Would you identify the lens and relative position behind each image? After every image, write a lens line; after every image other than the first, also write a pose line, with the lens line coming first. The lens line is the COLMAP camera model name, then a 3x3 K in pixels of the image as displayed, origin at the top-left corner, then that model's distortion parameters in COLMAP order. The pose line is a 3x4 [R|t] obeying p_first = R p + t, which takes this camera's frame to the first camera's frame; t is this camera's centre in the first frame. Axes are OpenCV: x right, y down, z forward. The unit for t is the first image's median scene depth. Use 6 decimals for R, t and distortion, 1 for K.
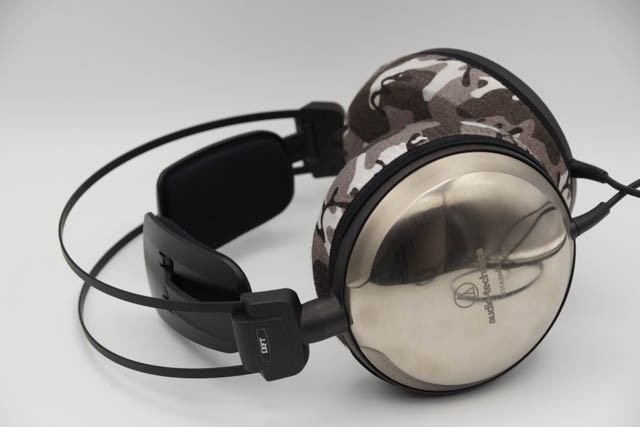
lens RADIAL K [[2008.5, 0, 320.0], [0, 2008.5, 213.5], [0, 0, 1]] dist [-0.238492, -0.354286]
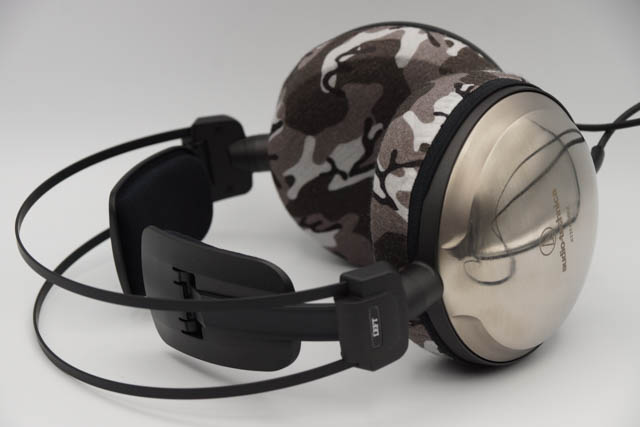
lens RADIAL K [[2008.5, 0, 320.0], [0, 2008.5, 213.5], [0, 0, 1]] dist [-0.238492, -0.354286]
pose [[0.881476, -0.135297, 0.452432, -0.412650], [0.188500, 0.979250, -0.074418, 0.072516], [-0.432975, 0.150881, 0.888688, 0.200063]]
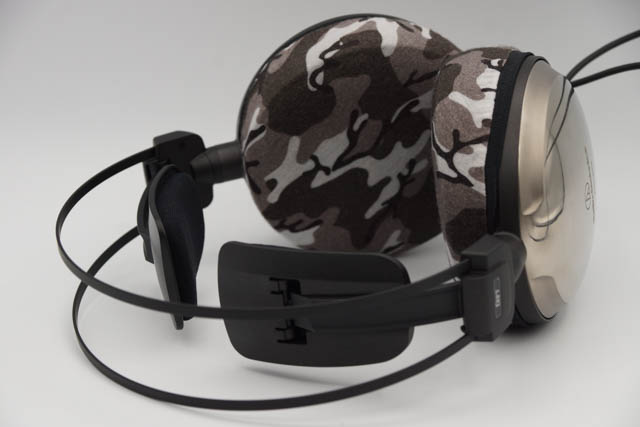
lens RADIAL K [[2008.5, 0, 320.0], [0, 2008.5, 213.5], [0, 0, 1]] dist [-0.238492, -0.354286]
pose [[0.634767, -0.252083, 0.730428, -0.687800], [0.354110, 0.935084, 0.014980, -0.011979], [-0.686787, 0.249142, 0.682826, 0.390213]]
